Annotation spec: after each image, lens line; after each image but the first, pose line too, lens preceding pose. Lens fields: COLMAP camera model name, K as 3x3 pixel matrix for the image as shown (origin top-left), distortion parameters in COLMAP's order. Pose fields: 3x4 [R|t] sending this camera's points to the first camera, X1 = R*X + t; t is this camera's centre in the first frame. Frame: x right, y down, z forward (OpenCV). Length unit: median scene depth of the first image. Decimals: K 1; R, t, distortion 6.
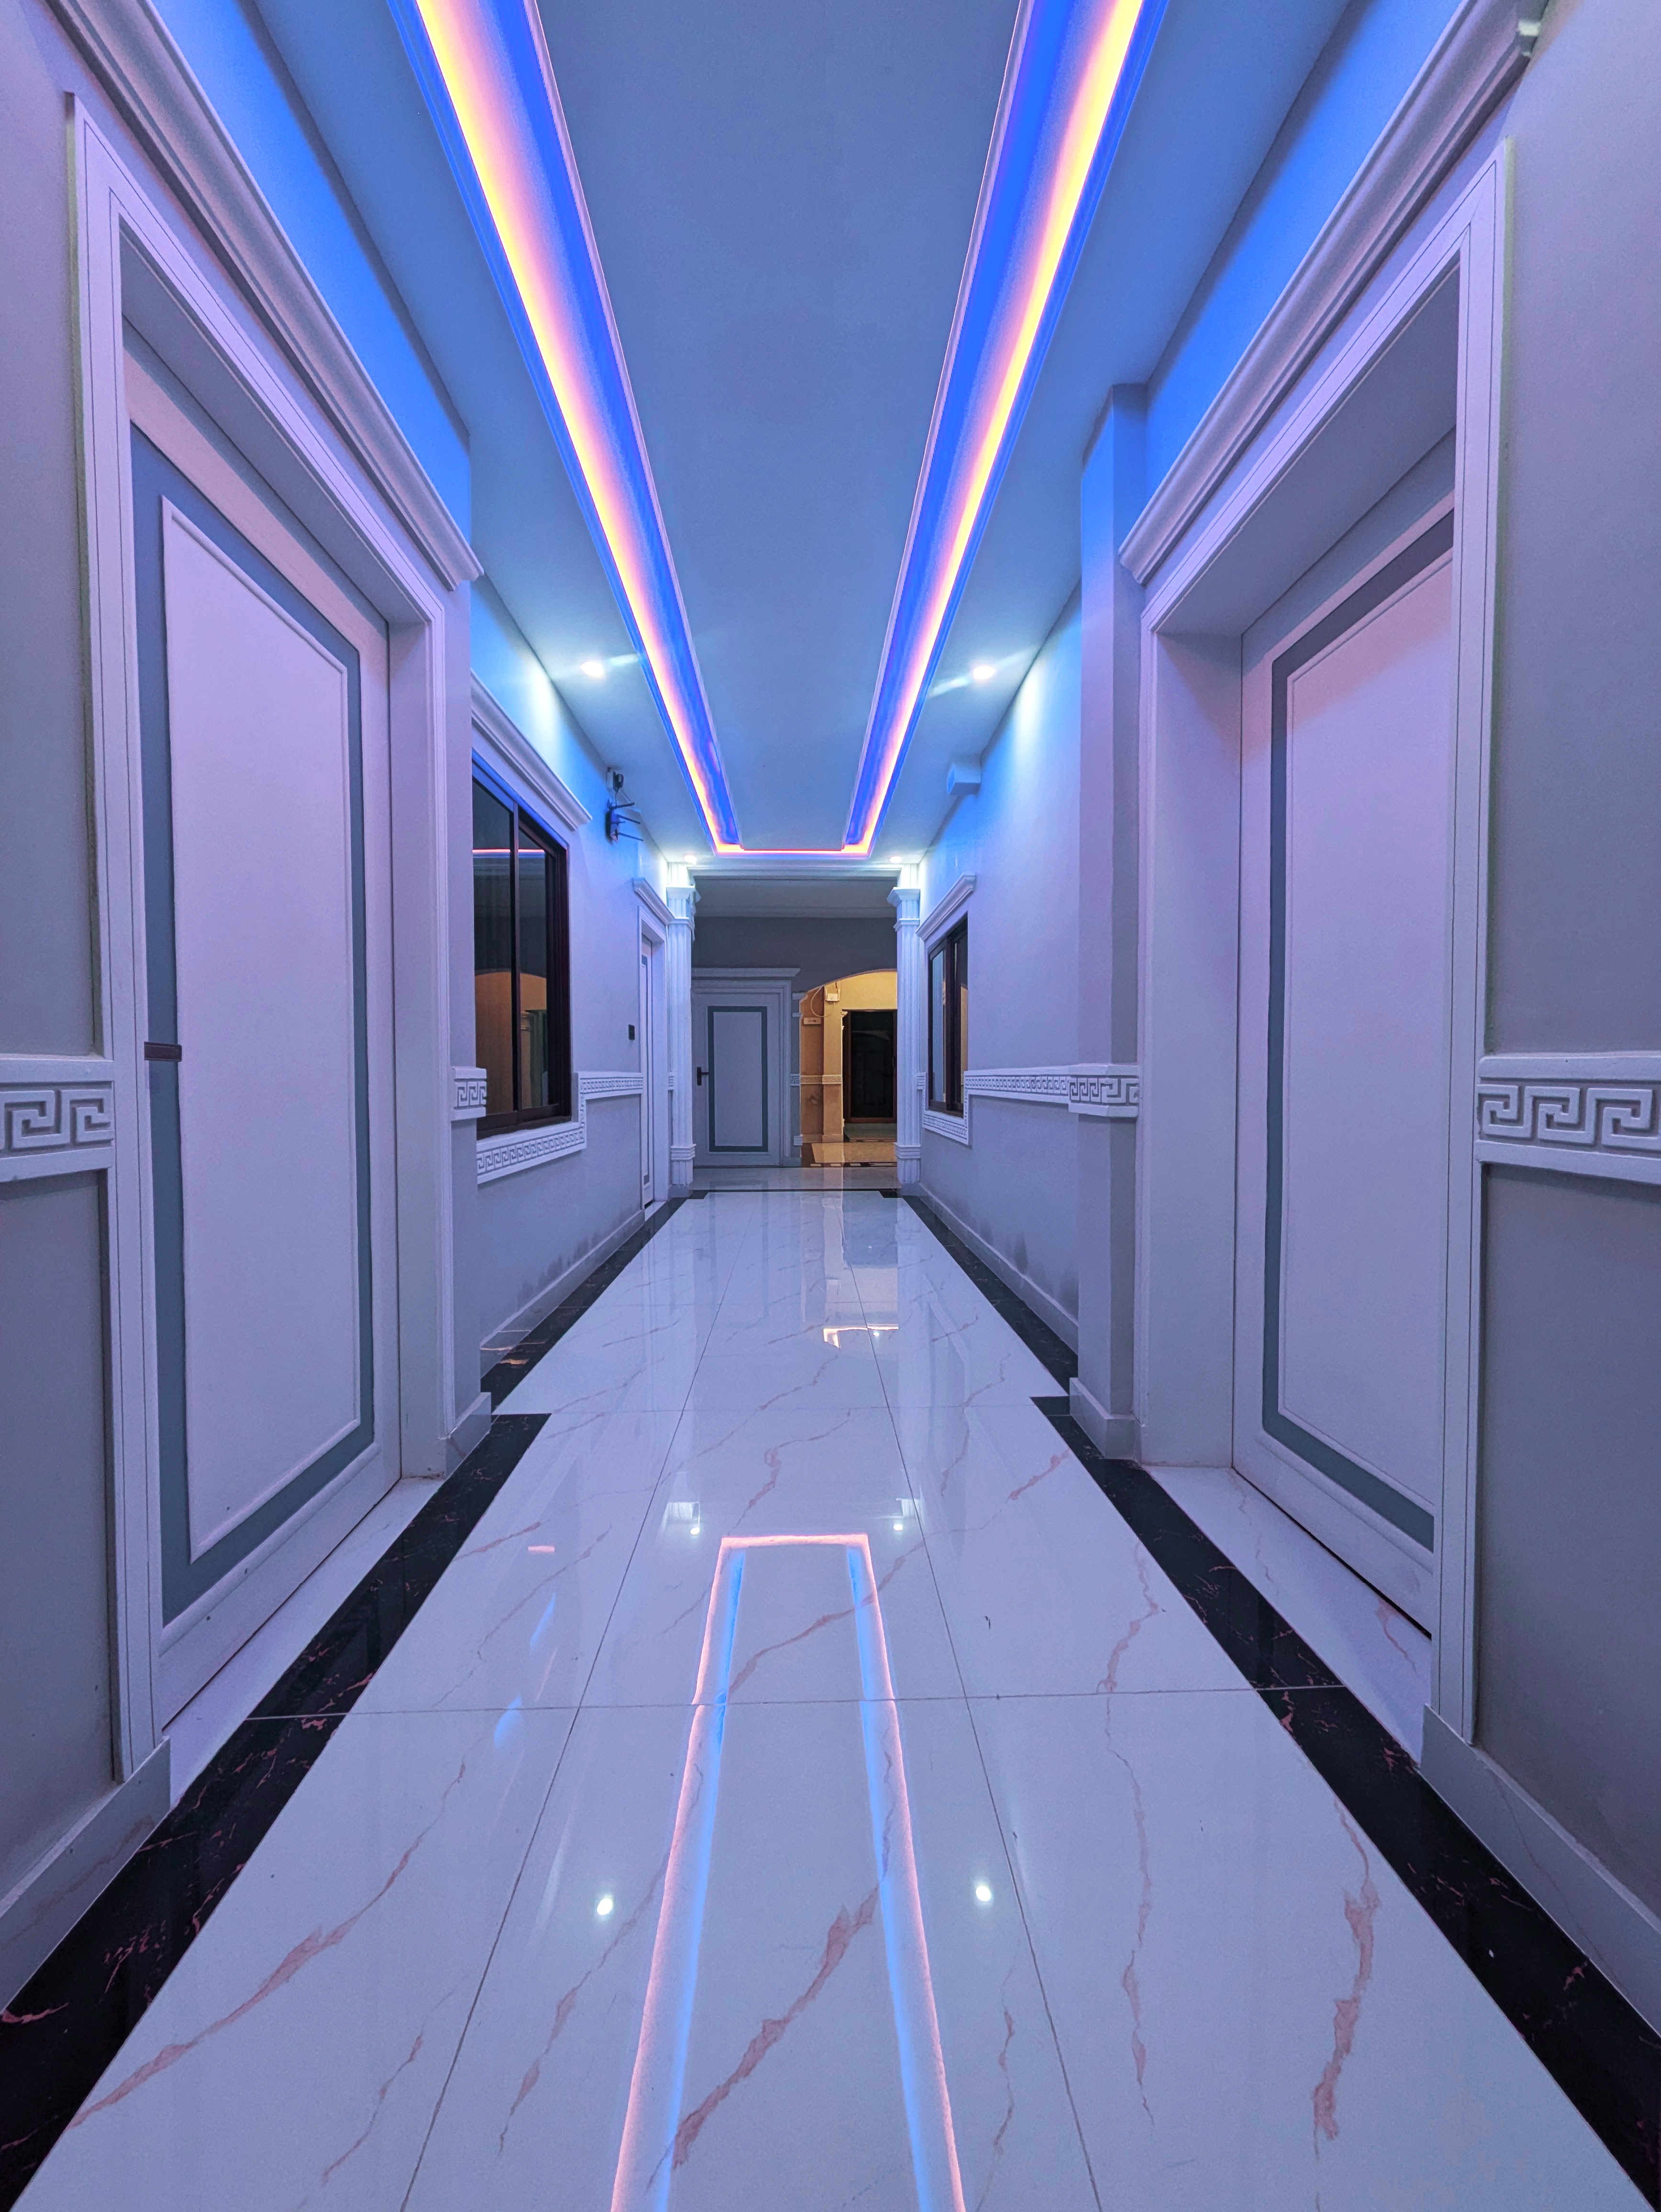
lens RADIAL K [[876.8, 0, 836.1], [0, 876.8, 1107.2], [0, 0, 1]] dist [0.000259, 0.000001]
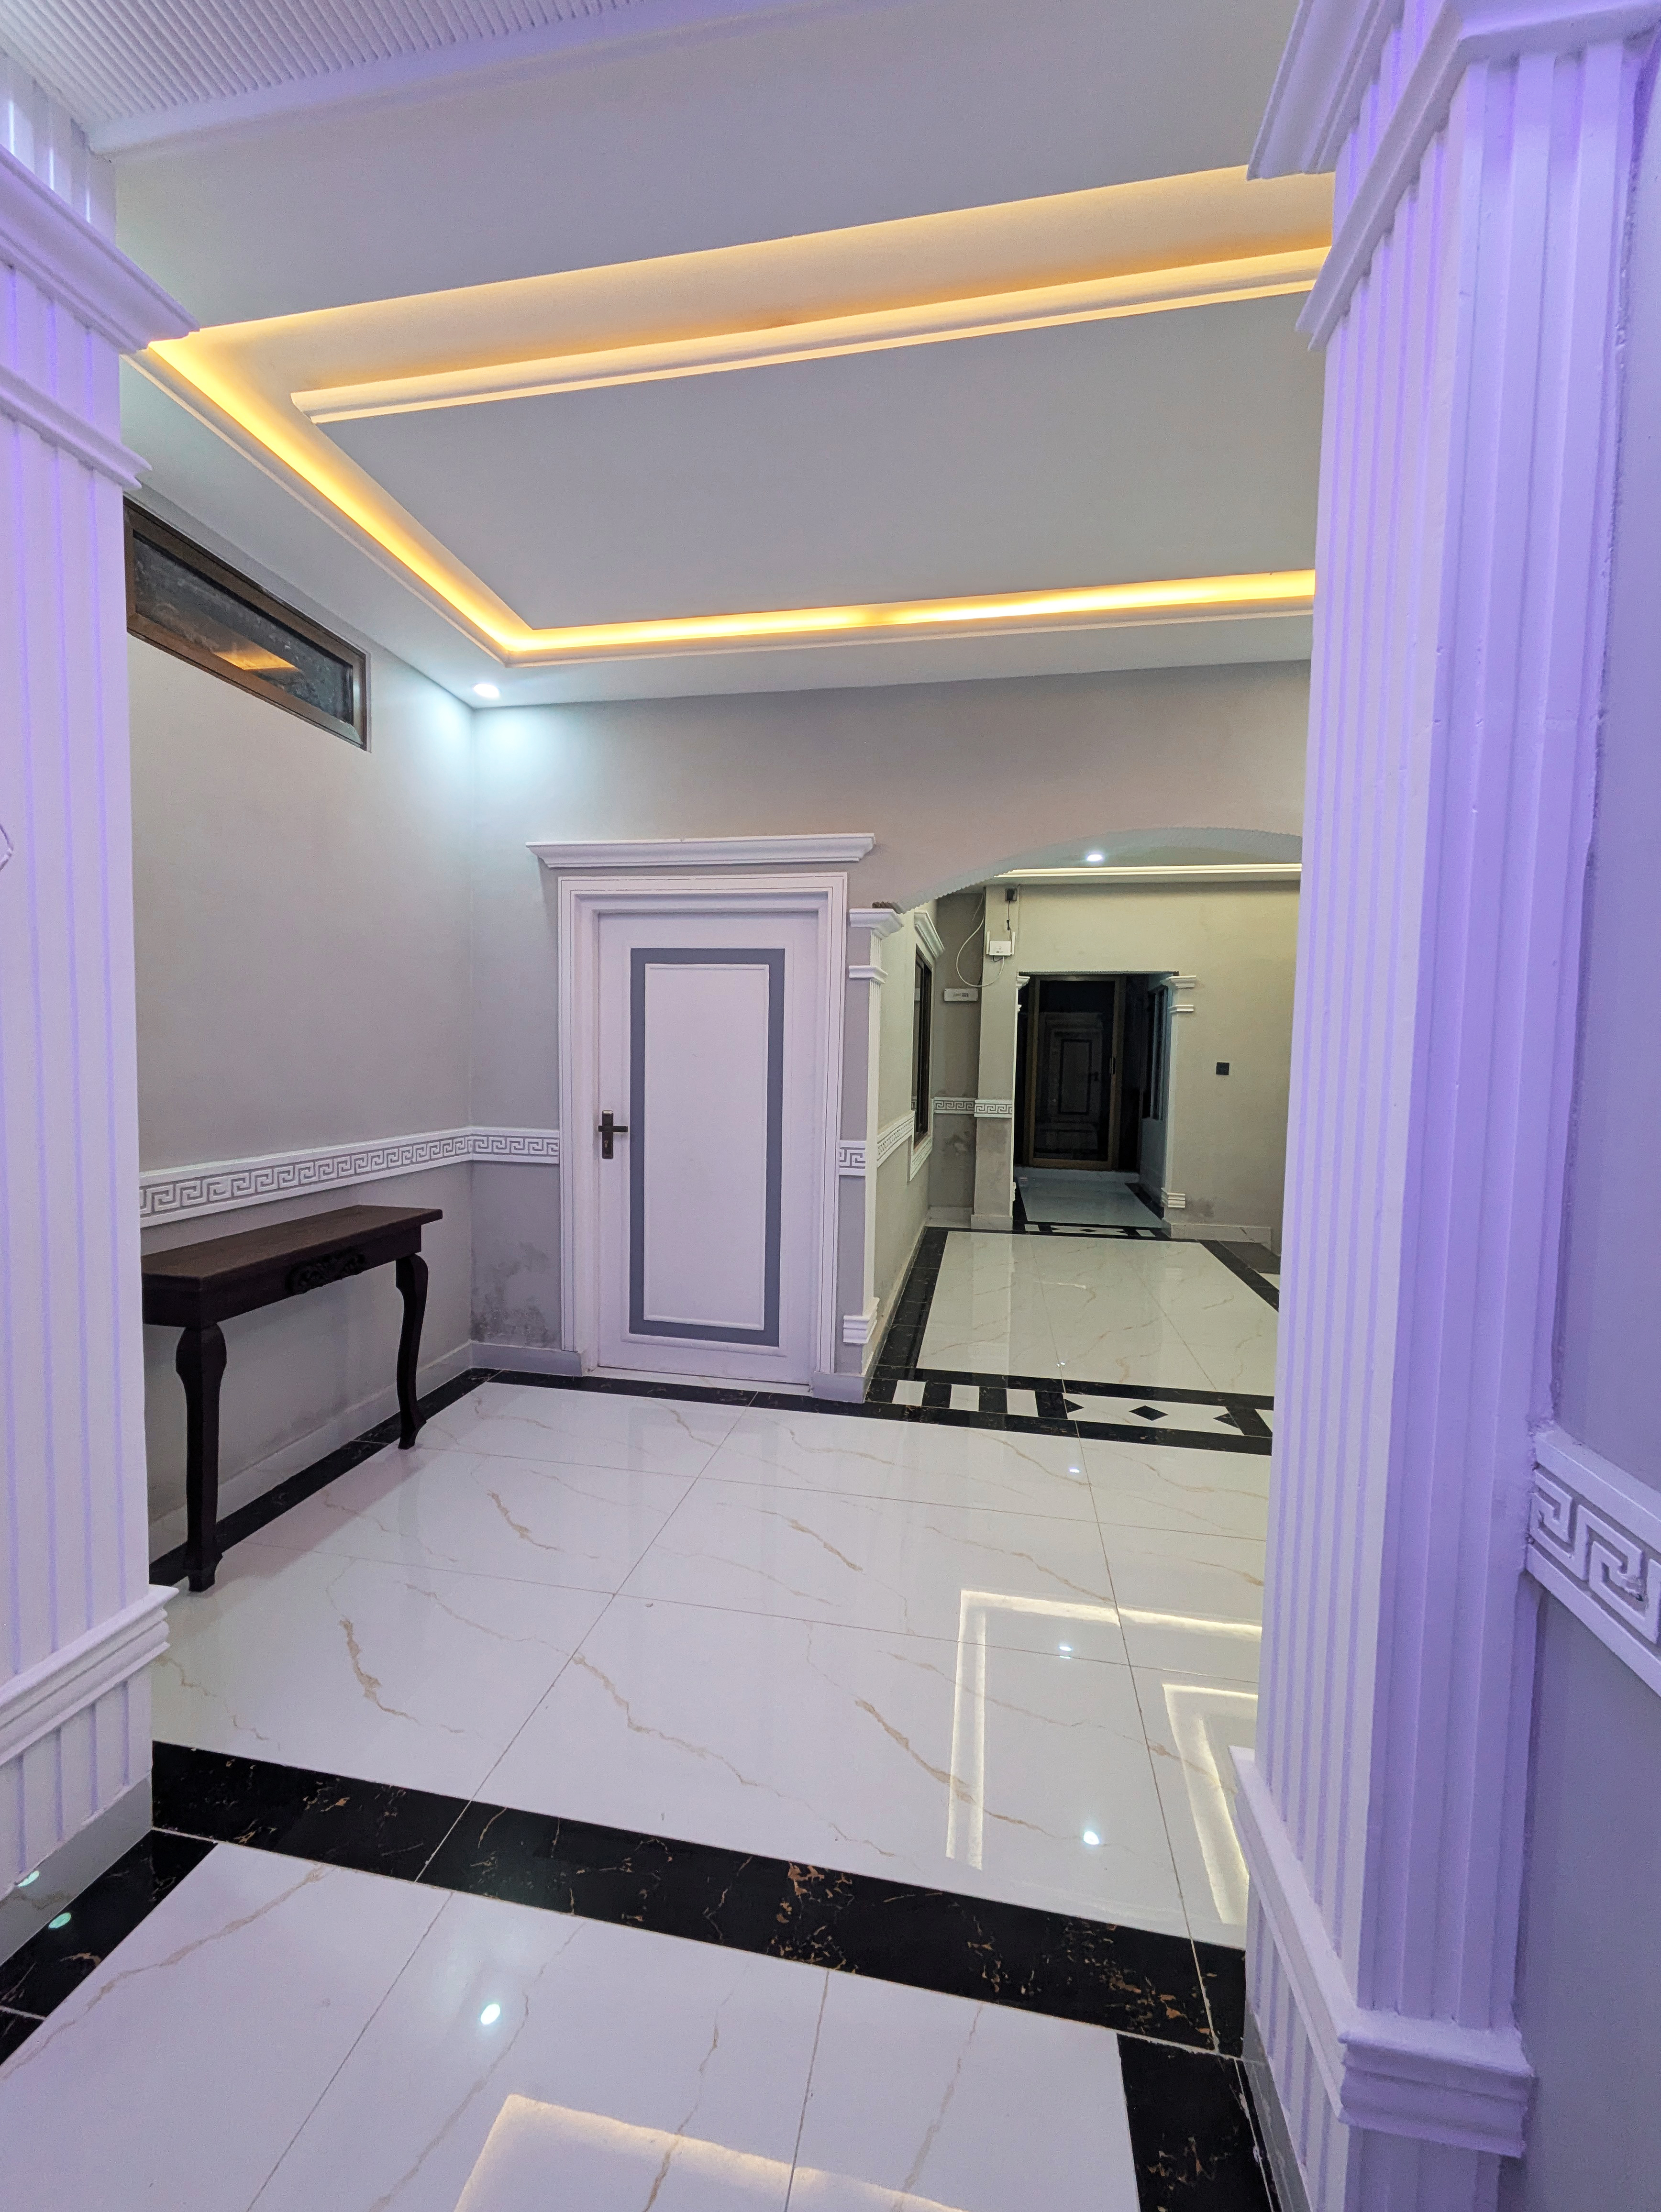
lens RADIAL K [[876.8, 0, 818.2], [0, 876.8, 1108.4], [0, 0, 1]] dist [0.000259, 0.000001]
pose [[0.972128, 0.036276, -0.231628, 0.014506], [-0.029981, 0.999081, 0.030640, -0.044705], [0.232527, -0.022841, 0.972322, 0.477715]]
